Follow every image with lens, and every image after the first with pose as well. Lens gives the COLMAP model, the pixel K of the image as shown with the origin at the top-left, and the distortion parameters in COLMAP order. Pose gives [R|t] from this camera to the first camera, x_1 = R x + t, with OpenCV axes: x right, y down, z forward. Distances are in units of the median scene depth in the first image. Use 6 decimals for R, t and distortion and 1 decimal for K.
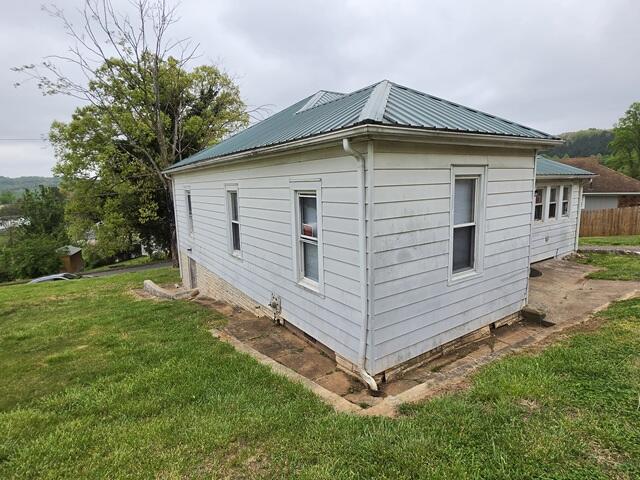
lens RADIAL K [[344.7, 0, 319.1], [0, 344.7, 237.6], [0, 0, 1]] dist [-0.005716, -0.001243]
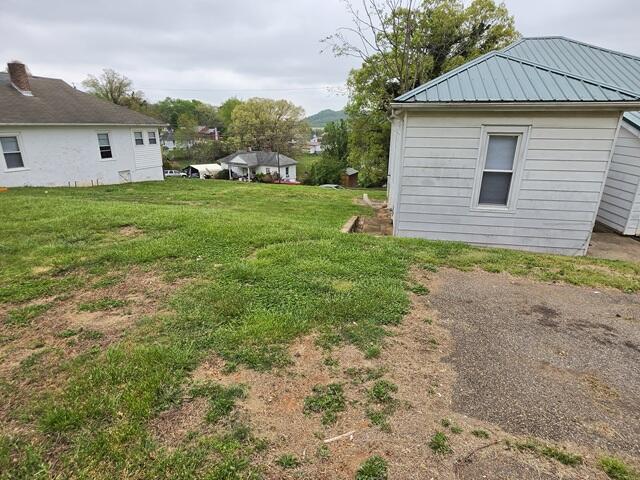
lens RADIAL K [[344.7, 0, 321.2], [0, 344.7, 240.6], [0, 0, 1]] dist [-0.005716, -0.001243]
pose [[0.720170, 0.257200, -0.644362, 0.172652], [-0.135932, 0.963055, 0.232483, 0.001582], [0.680351, -0.079838, 0.728525, -0.095270]]
